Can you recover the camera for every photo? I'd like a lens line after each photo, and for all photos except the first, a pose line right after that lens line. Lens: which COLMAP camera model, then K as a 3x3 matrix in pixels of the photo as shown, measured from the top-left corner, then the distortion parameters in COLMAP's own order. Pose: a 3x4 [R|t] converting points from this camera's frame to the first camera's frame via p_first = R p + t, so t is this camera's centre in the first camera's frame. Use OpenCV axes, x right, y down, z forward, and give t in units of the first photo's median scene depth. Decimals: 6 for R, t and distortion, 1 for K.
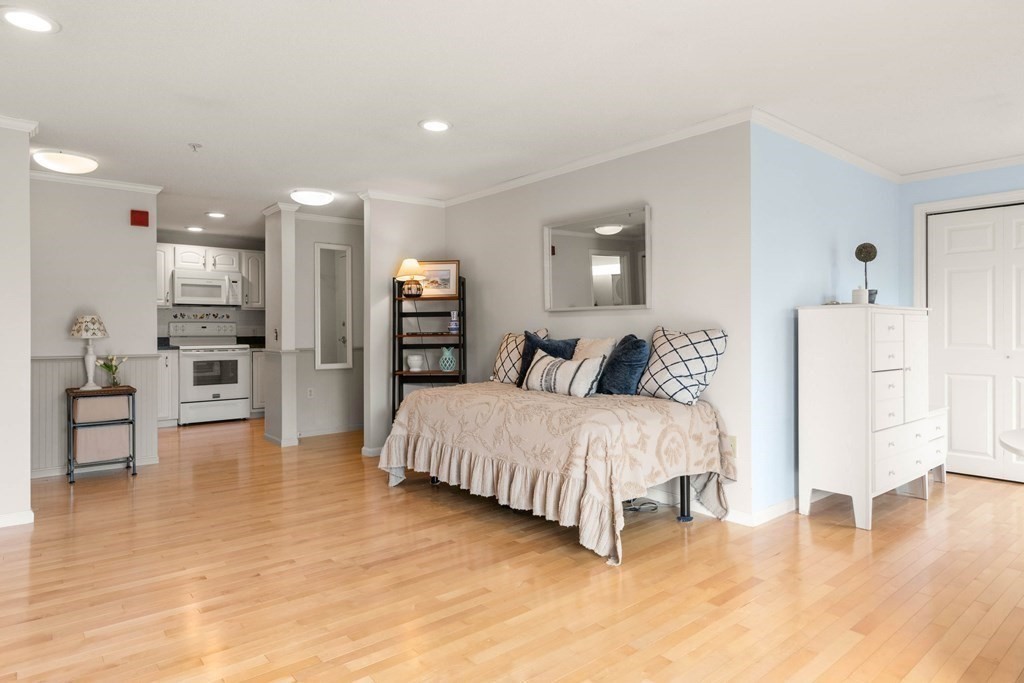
lens RADIAL K [[591.5, 0, 513.8], [0, 591.5, 333.0], [0, 0, 1]] dist [0.001967, 0.000877]
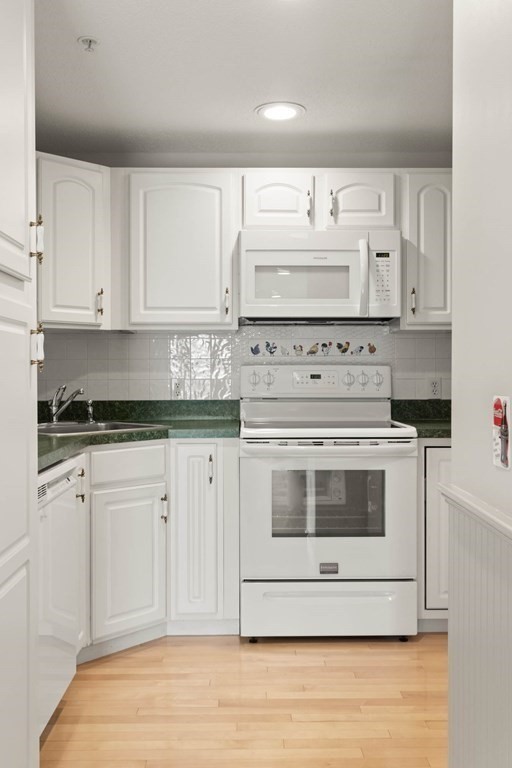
lens RADIAL K [[796.6, 0, 254.7], [0, 796.6, 379.1], [0, 0, 1]] dist [-0.007157, 0.000000]
pose [[0.780160, 0.005209, -0.625558, -0.227693], [-0.001776, 0.999980, 0.006112, -0.011744], [0.625577, -0.003658, 0.780154, 0.574798]]
